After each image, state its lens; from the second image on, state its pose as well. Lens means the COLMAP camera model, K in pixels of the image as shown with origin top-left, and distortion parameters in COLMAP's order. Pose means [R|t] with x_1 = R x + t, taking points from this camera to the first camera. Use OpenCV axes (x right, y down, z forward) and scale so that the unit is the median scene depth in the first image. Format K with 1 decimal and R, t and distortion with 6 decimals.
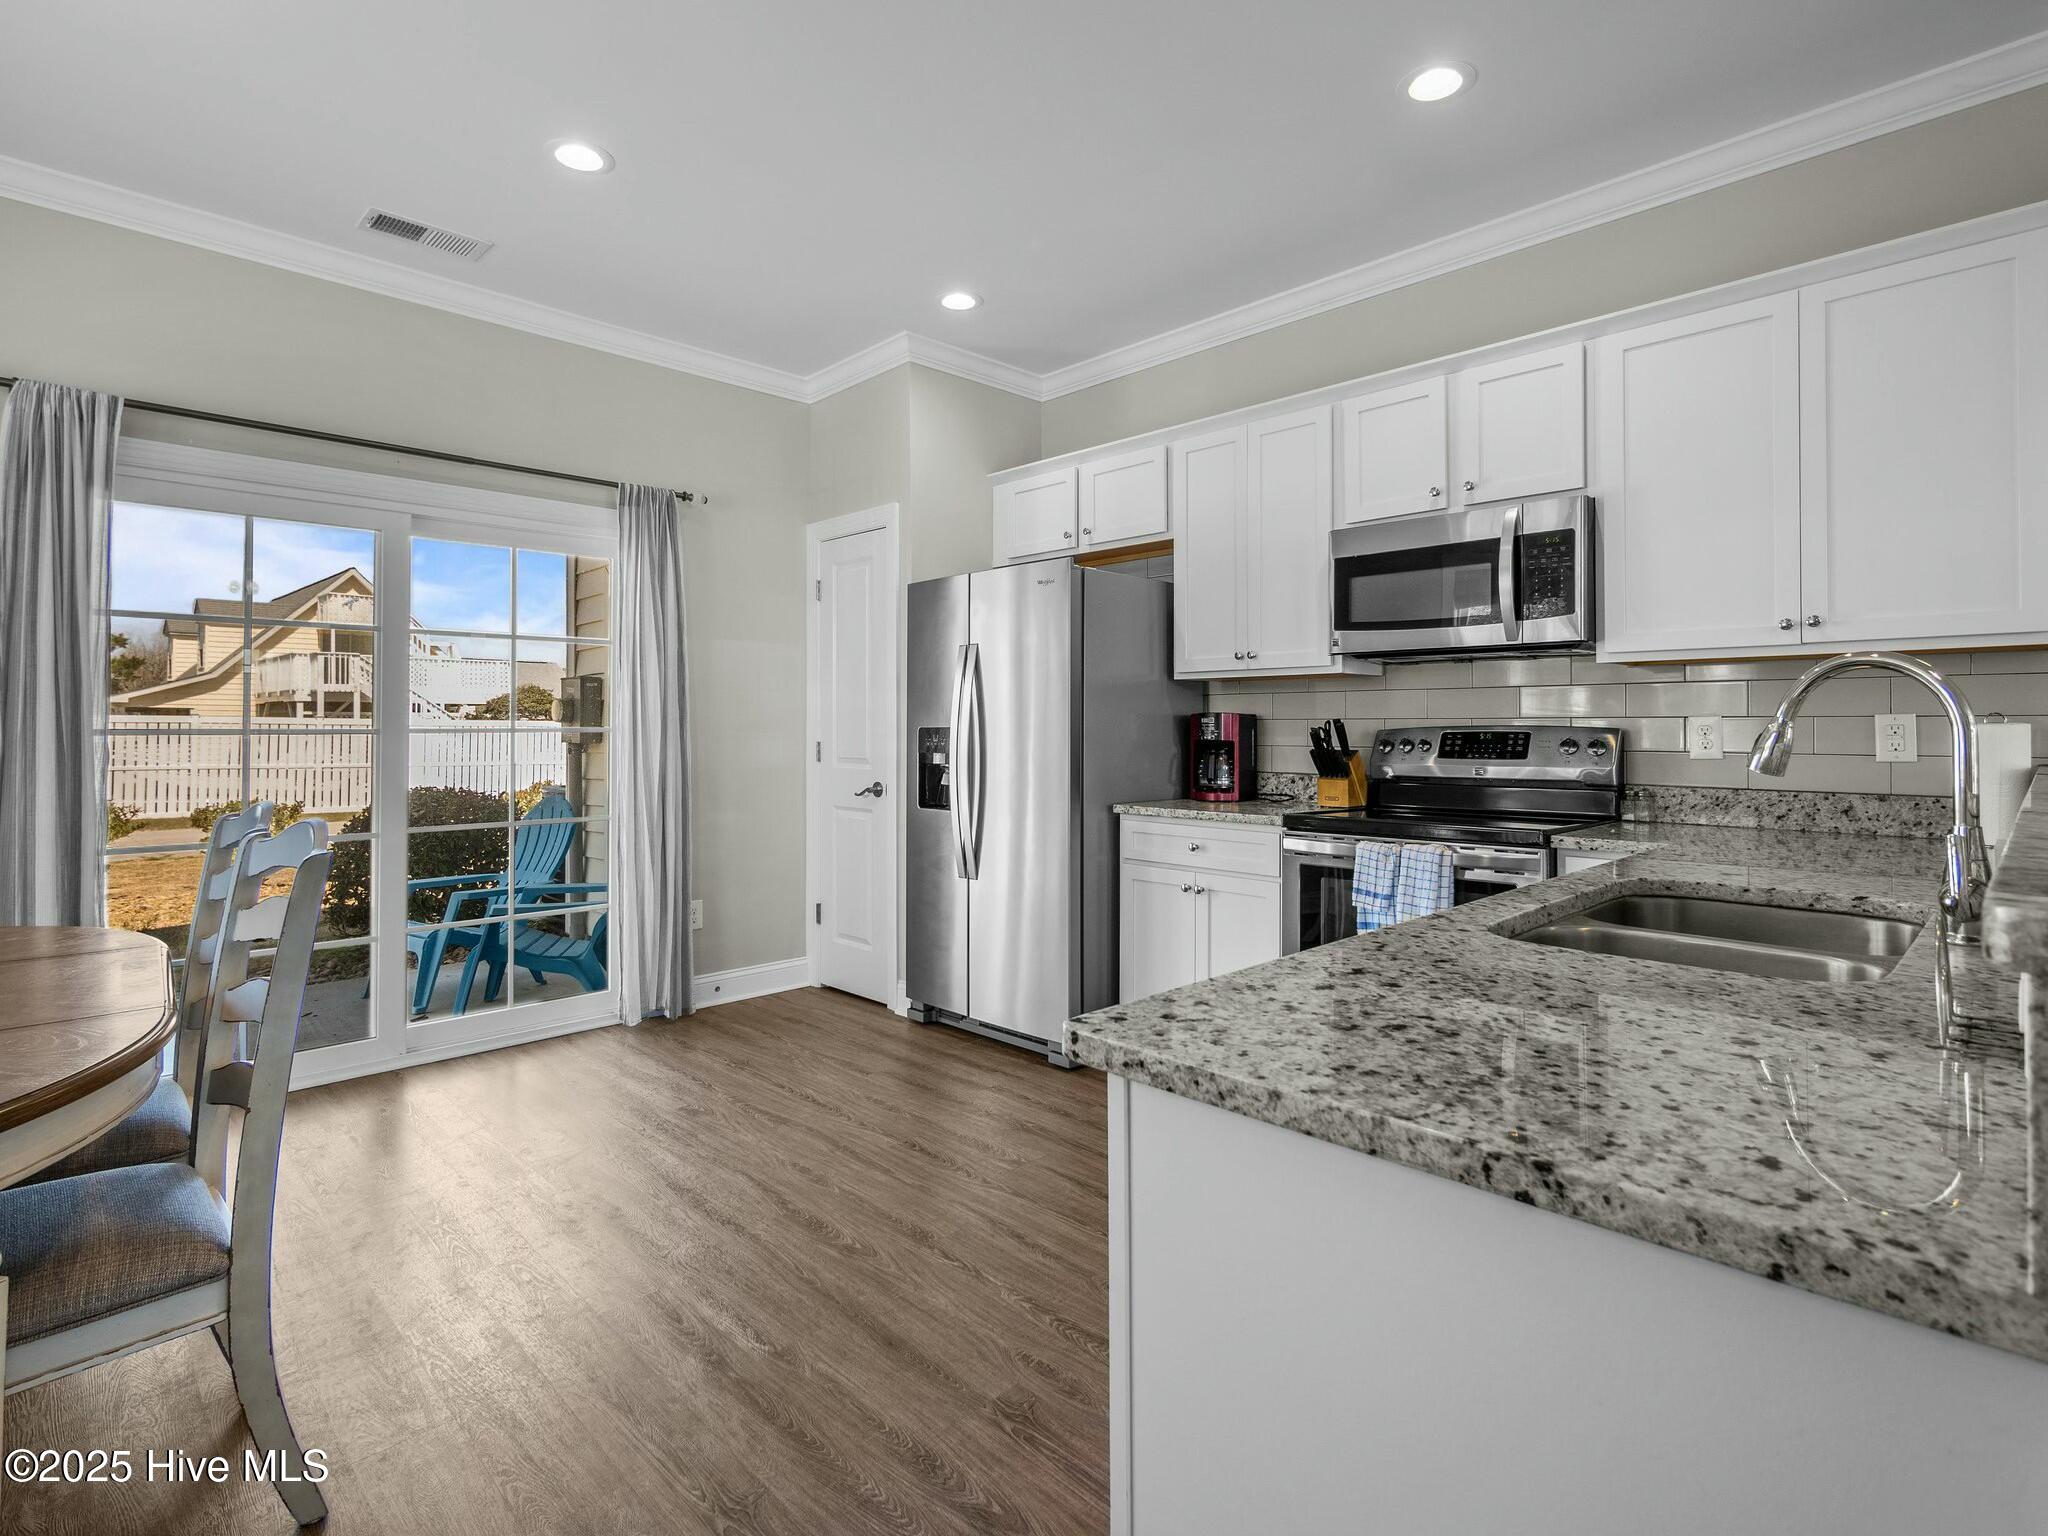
lens RADIAL K [[1012.3, 0, 992.4], [0, 1012.3, 709.9], [0, 0, 1]] dist [0.010130, 0.000085]
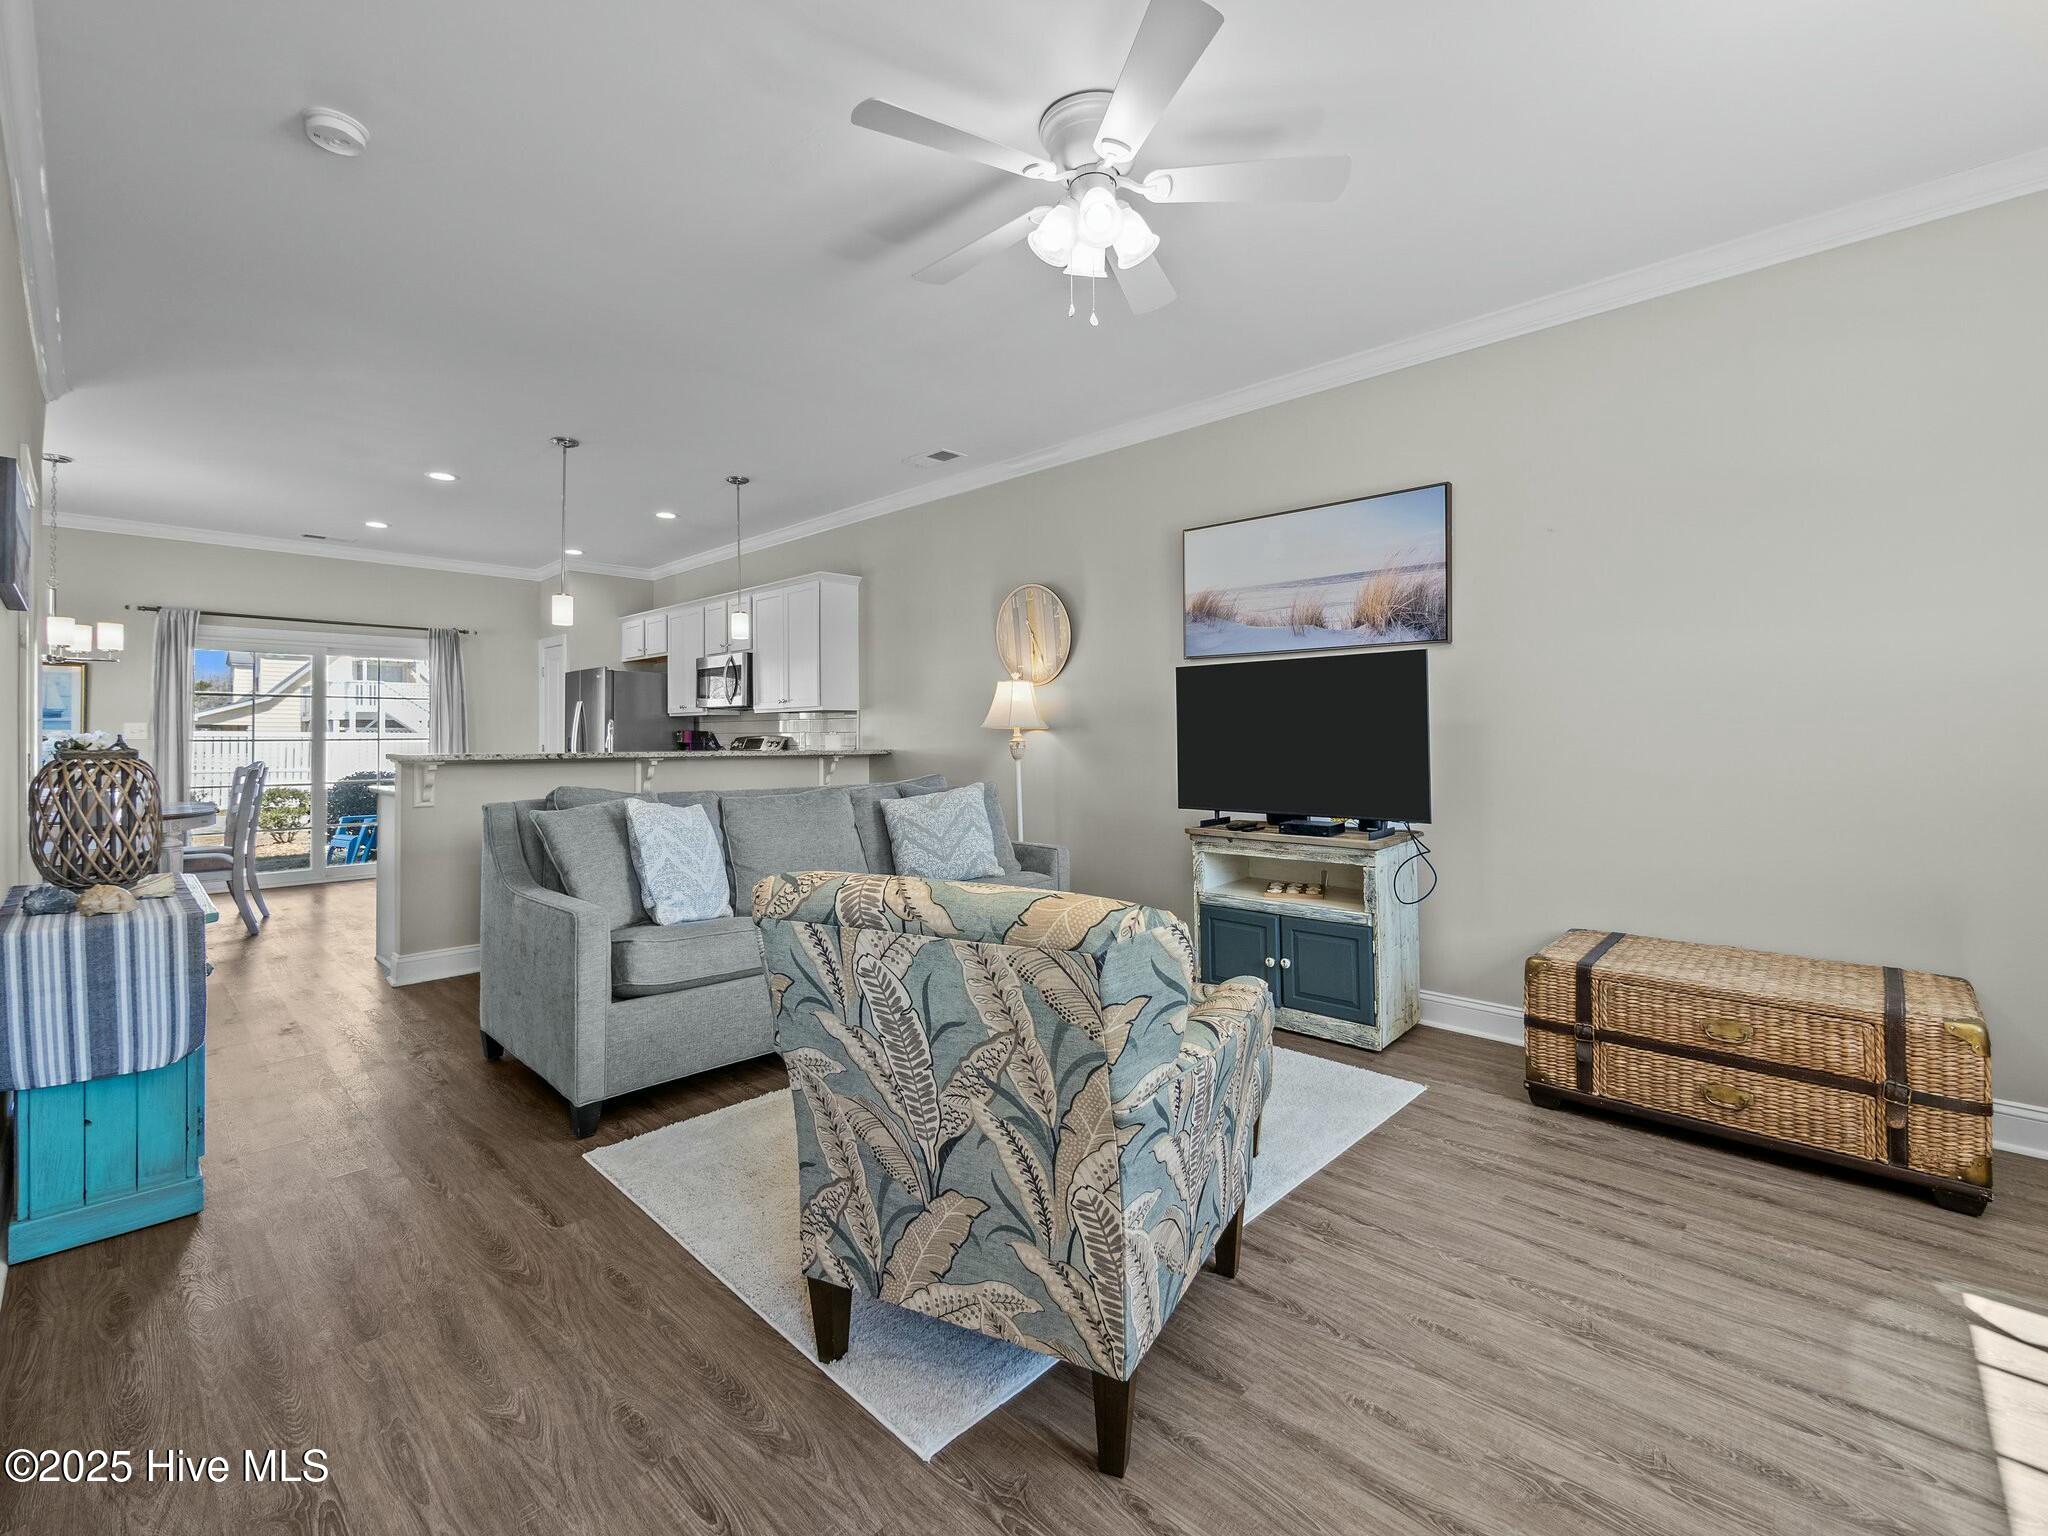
lens RADIAL K [[890.8, 0, 1025.4], [0, 890.8, 752.9], [0, 0, 1]] dist [0.002924, 0.000524]
pose [[0.998952, -0.004911, 0.045501, 1.054889], [0.003360, 0.999413, 0.034098, -0.014660], [-0.045641, -0.033909, 0.998382, -1.270896]]
